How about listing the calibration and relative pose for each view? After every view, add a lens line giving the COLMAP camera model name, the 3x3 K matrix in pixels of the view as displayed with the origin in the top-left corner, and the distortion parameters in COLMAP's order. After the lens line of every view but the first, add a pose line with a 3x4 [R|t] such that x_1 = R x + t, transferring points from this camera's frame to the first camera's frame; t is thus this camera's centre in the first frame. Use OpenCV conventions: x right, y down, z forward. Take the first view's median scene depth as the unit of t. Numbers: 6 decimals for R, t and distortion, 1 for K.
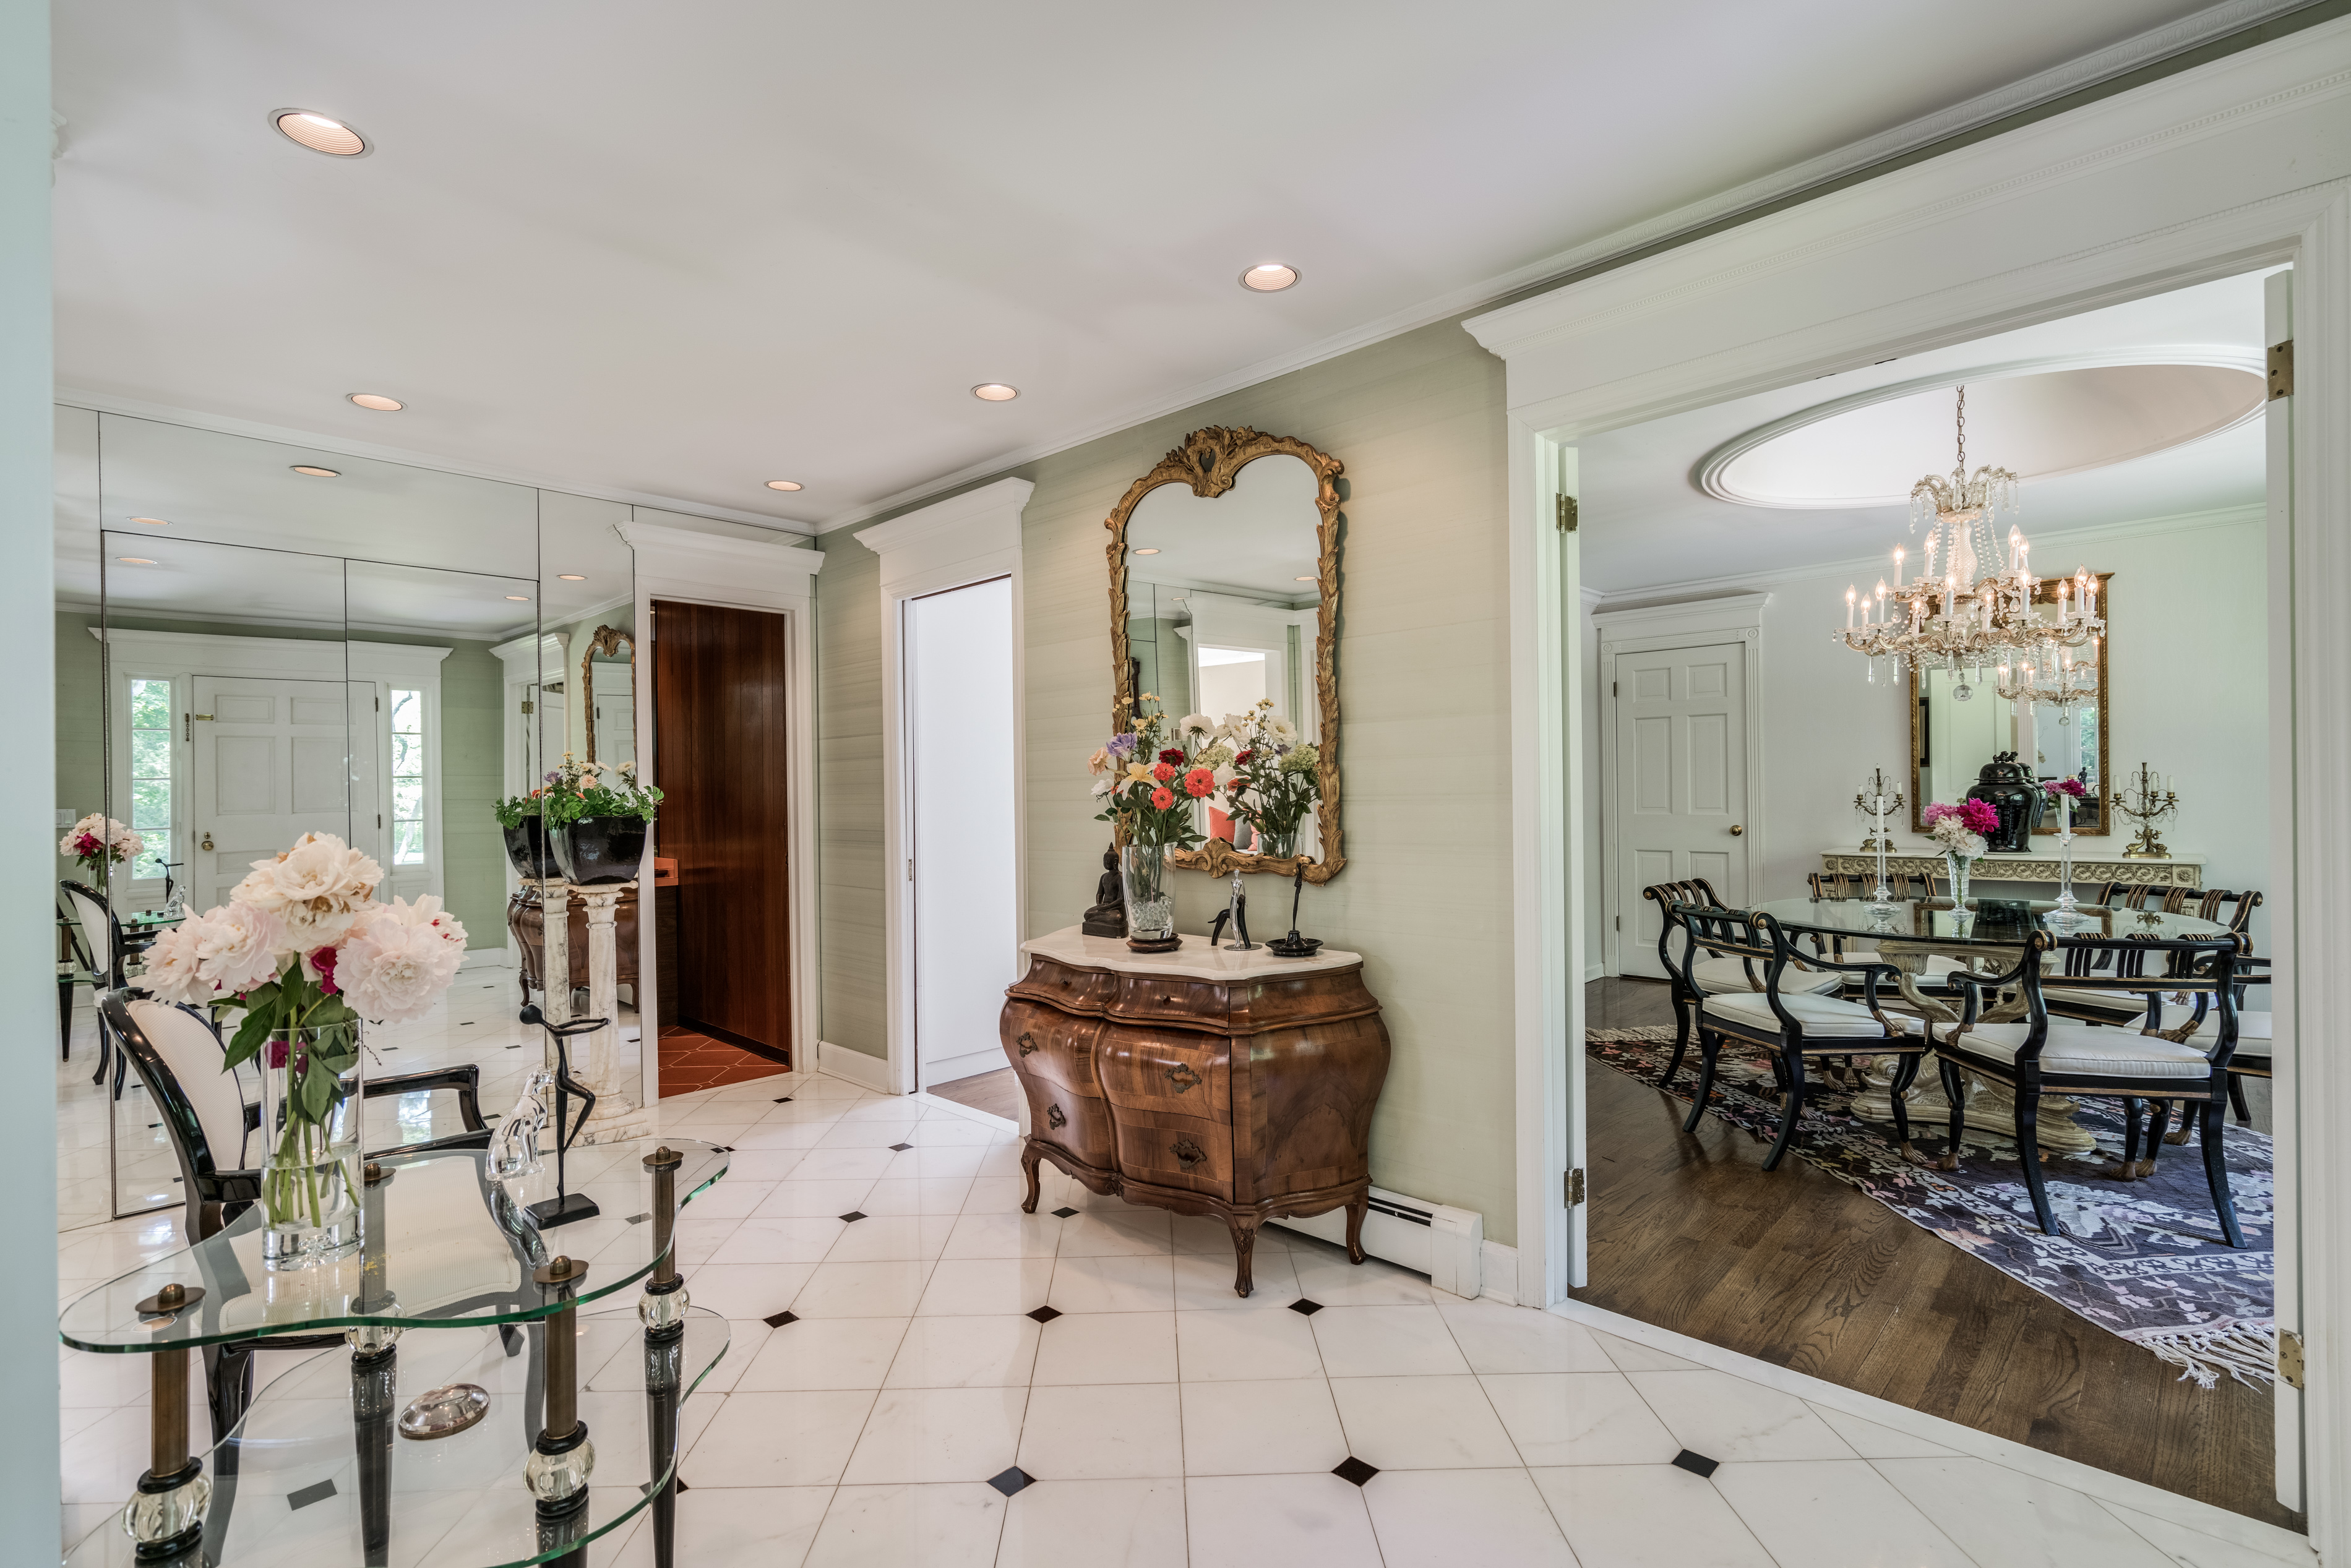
lens RADIAL K [[1058.7, 0, 1167.0], [0, 1058.7, 795.0], [0, 0, 1]] dist [0.000796, 0.000376]
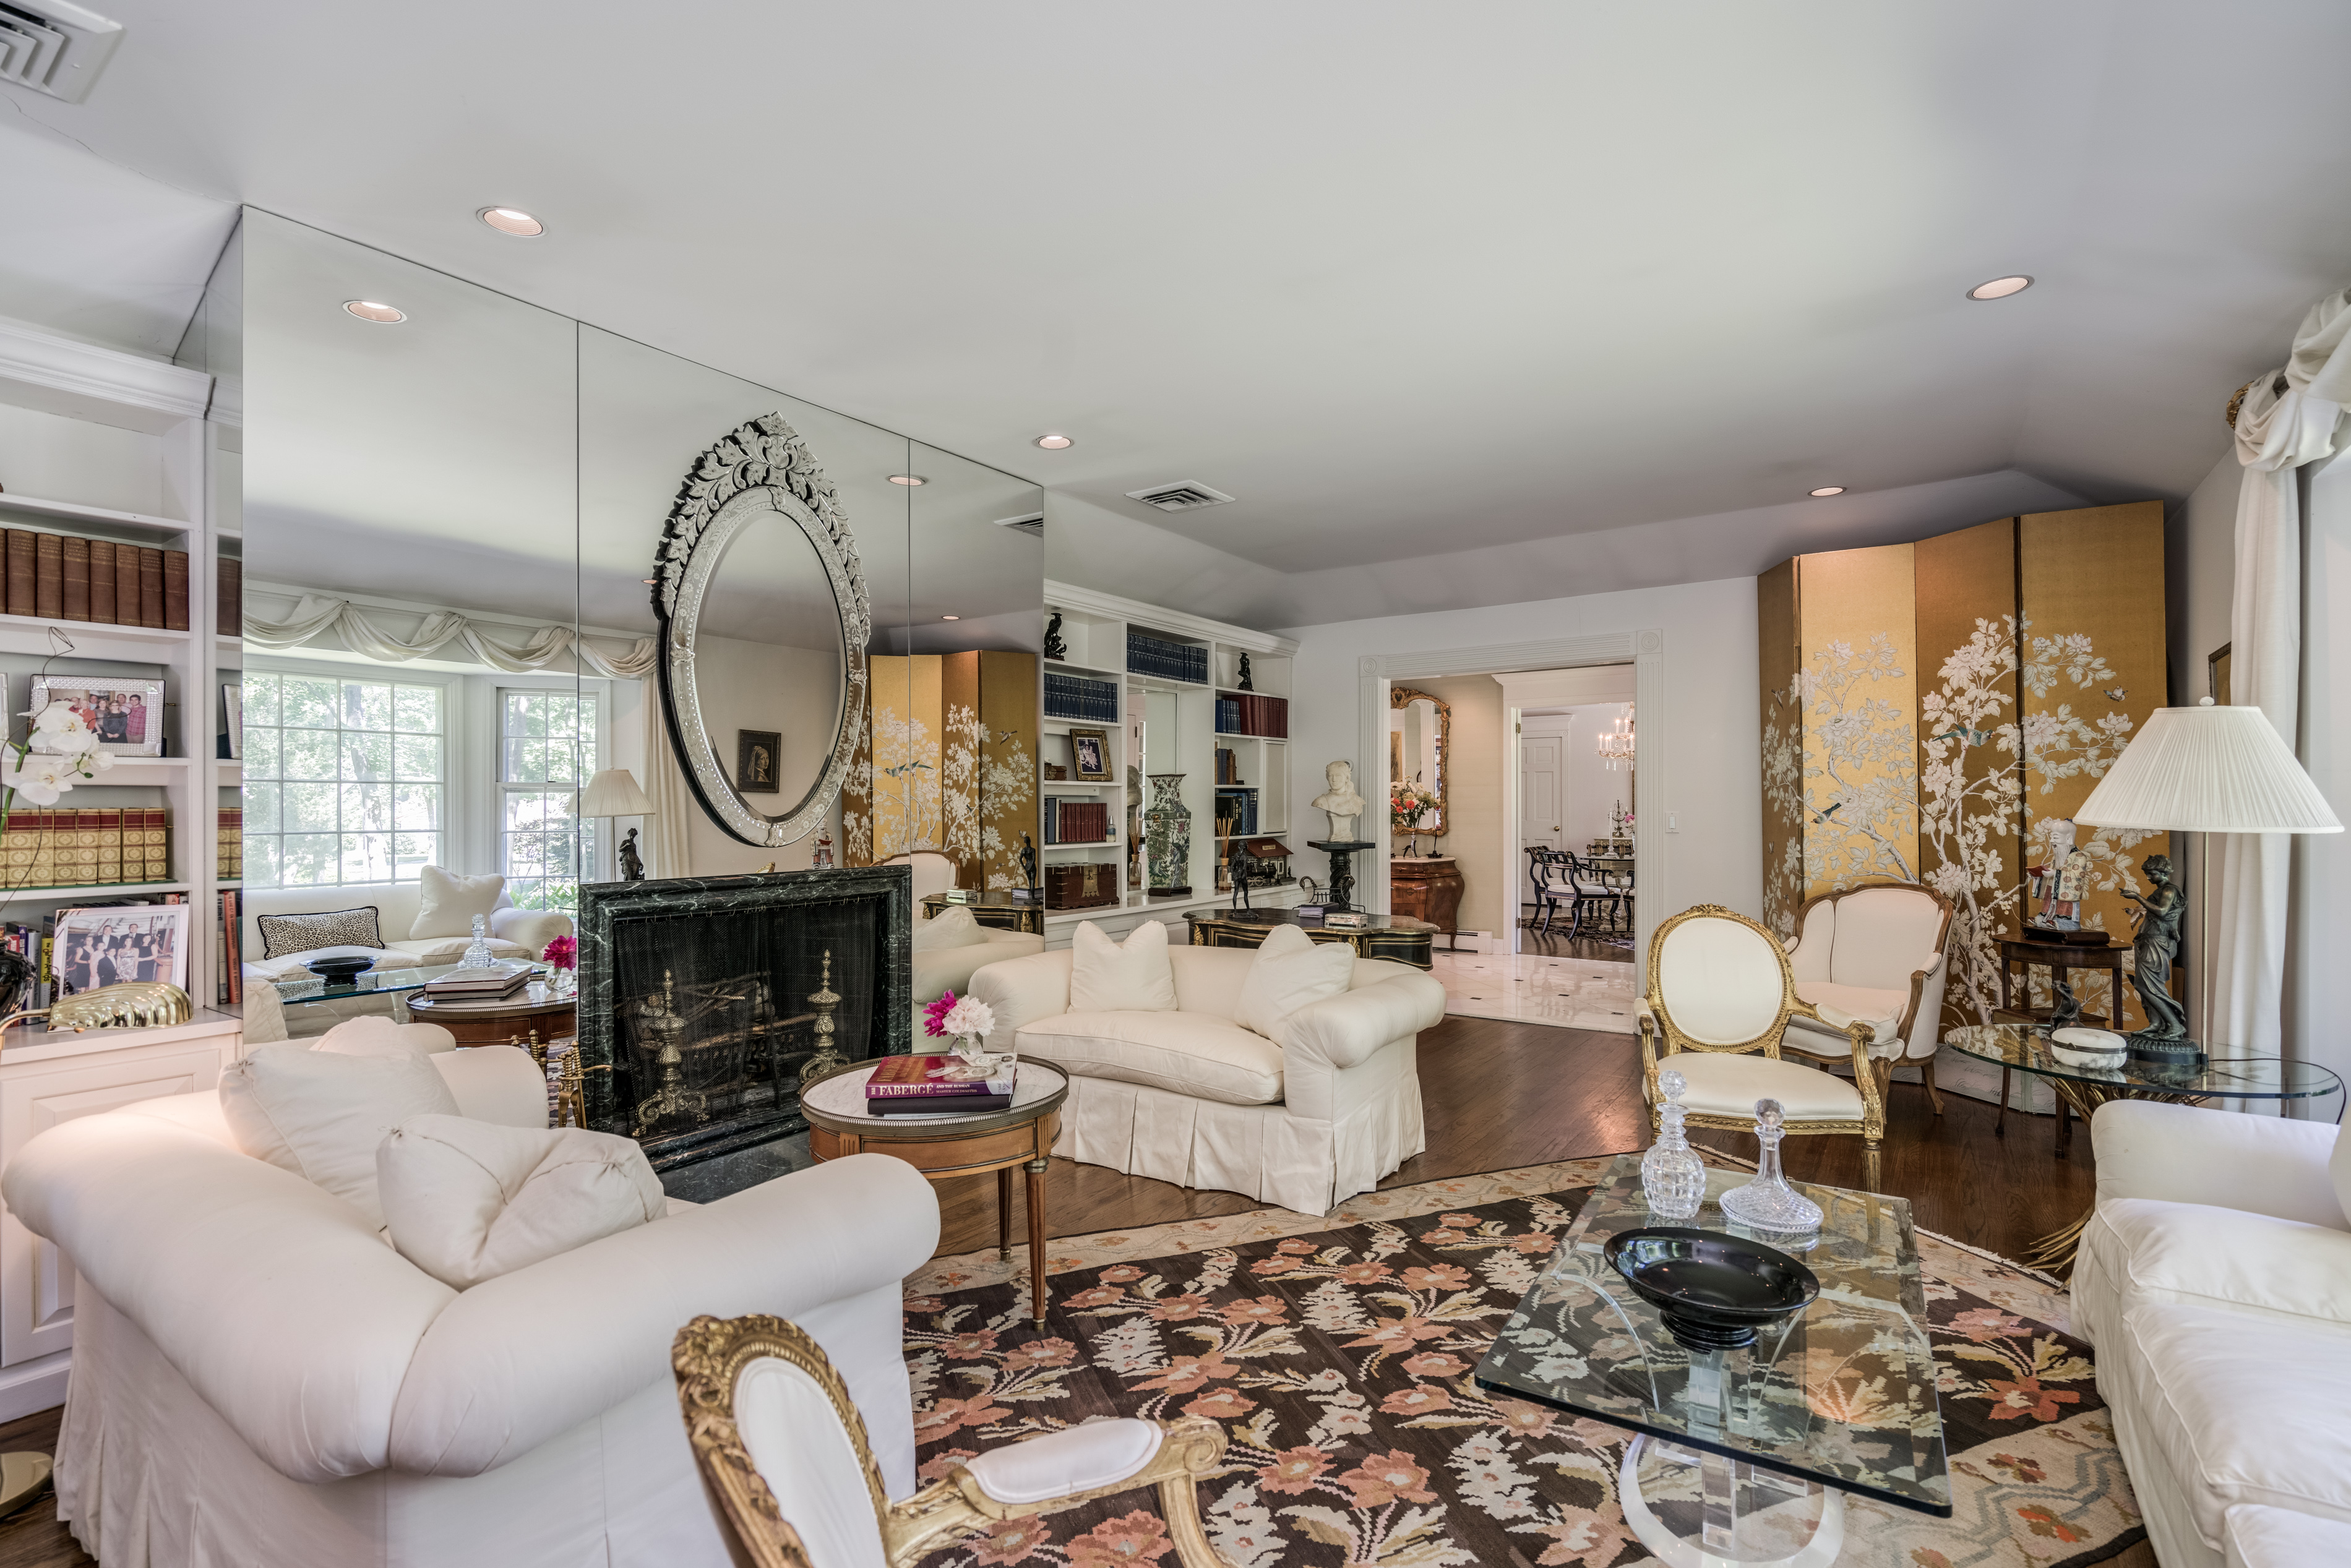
lens RADIAL K [[1058.7, 0, 1179.7], [0, 1058.7, 790.5], [0, 0, 1]] dist [0.000796, 0.000376]
pose [[0.987049, 0.017138, 0.159503, -1.151036], [-0.014807, 0.999766, -0.015789, 0.008135], [-0.159736, 0.013223, 0.987071, -2.039232]]
